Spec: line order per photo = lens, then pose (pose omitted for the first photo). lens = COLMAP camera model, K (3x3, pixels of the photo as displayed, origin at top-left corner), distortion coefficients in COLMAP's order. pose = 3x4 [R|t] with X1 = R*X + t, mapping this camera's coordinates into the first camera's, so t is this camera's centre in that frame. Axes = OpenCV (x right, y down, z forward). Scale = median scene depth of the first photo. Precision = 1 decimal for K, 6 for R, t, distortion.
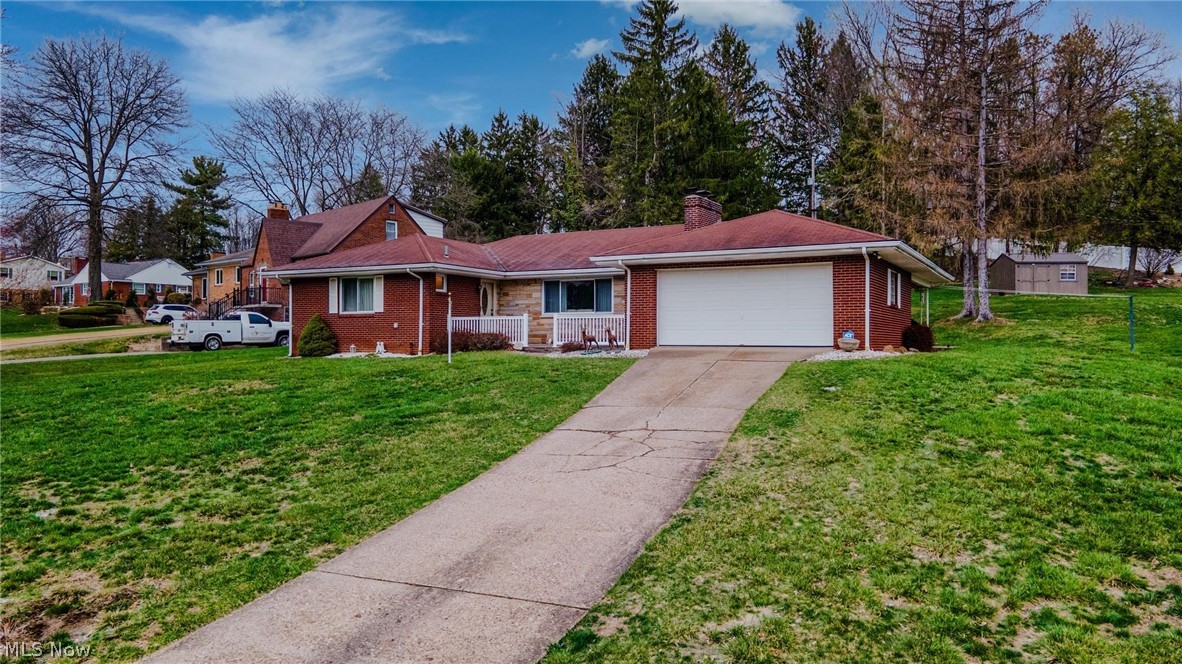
lens RADIAL K [[874.3, 0, 591.0], [0, 874.3, 332.0], [0, 0, 1]] dist [0.037364, 0.001080]
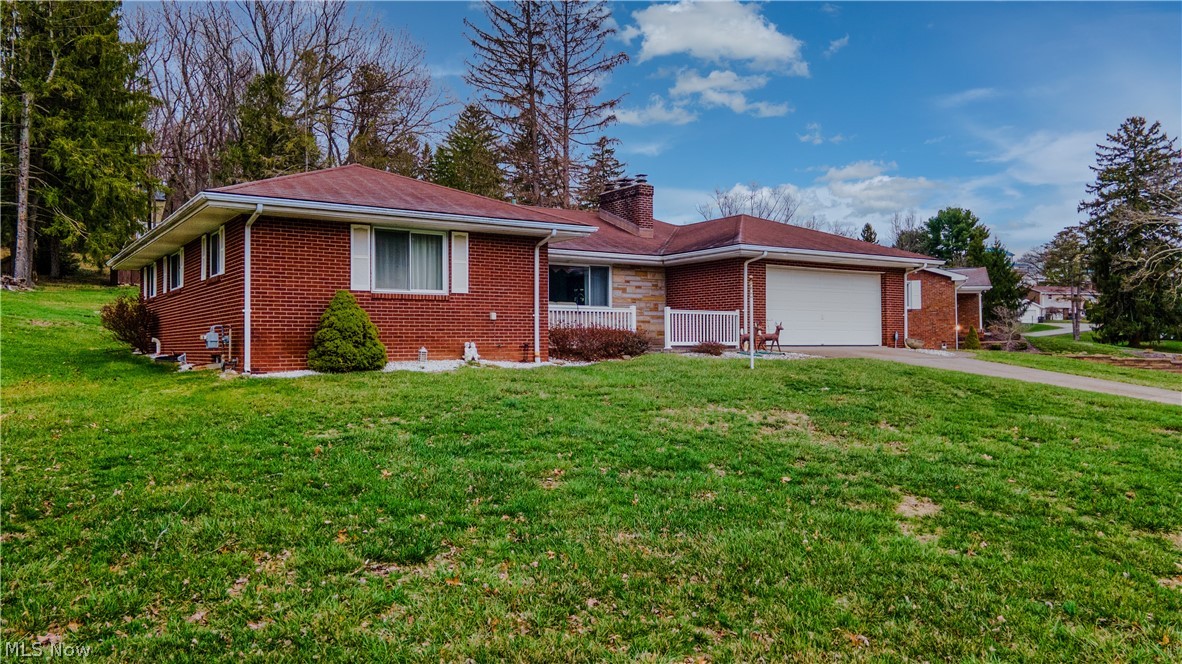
lens RADIAL K [[874.3, 0, 591.0], [0, 874.3, 332.0], [0, 0, 1]] dist [0.037364, 0.001080]
pose [[0.447256, 0.011012, 0.894338, -0.717408], [-0.003205, 0.999938, -0.010709, 0.010030], [-0.894400, 0.001923, 0.447263, 0.630778]]
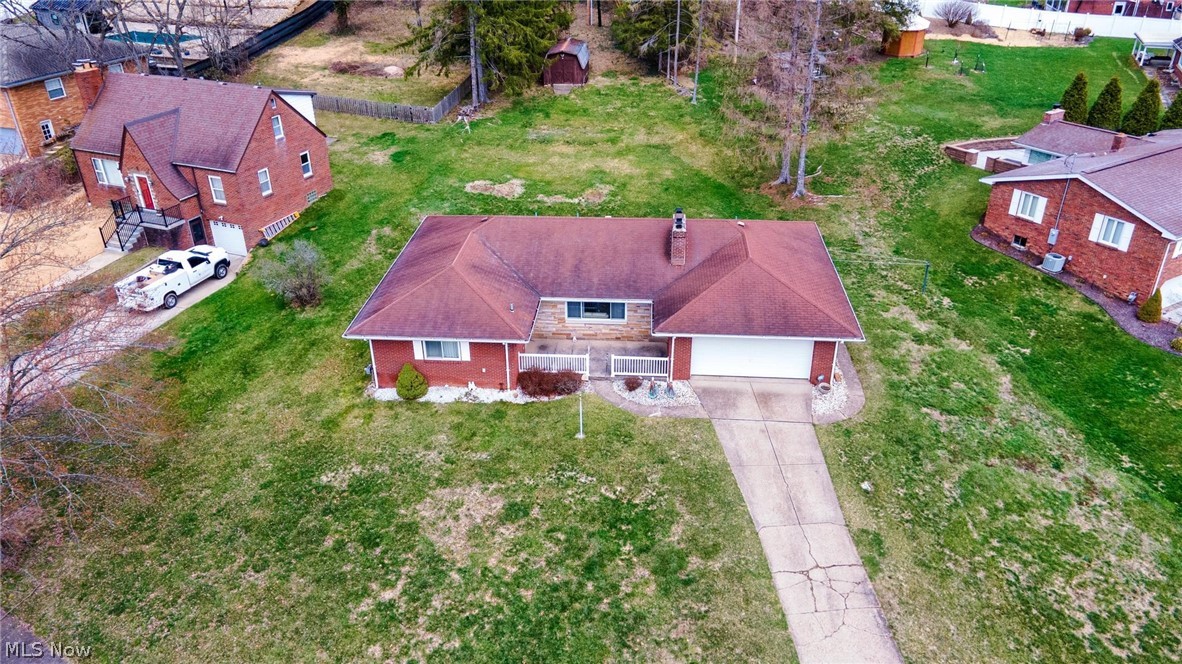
lens RADIAL K [[874.3, 0, 591.0], [0, 874.3, 332.0], [0, 0, 1]] dist [0.037364, 0.001080]
pose [[0.913169, -0.208040, 0.350488, -0.501206], [0.007686, 0.868559, 0.495527, -0.674715], [-0.407509, -0.449806, 0.794740, -0.076635]]
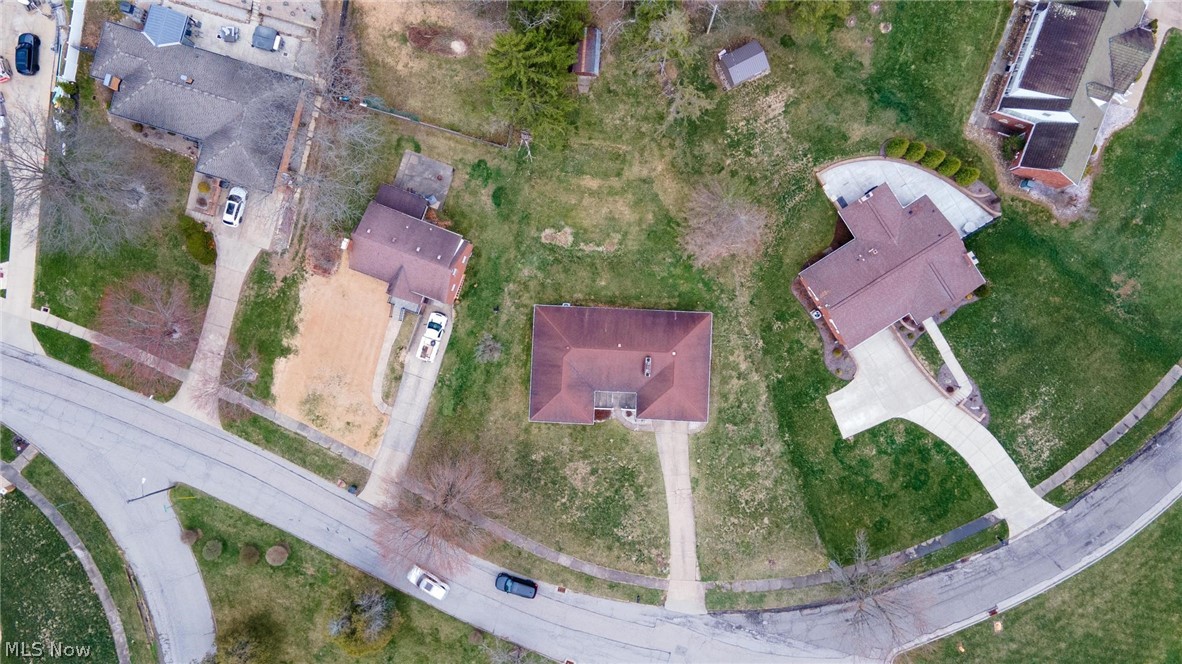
lens RADIAL K [[874.3, 0, 591.0], [0, 874.3, 332.0], [0, 0, 1]] dist [0.037364, 0.001080]
pose [[0.898080, -0.437781, -0.042435, 0.137103], [0.024845, -0.045831, 0.998640, -3.545036], [-0.439130, -0.897913, -0.030284, 1.340627]]
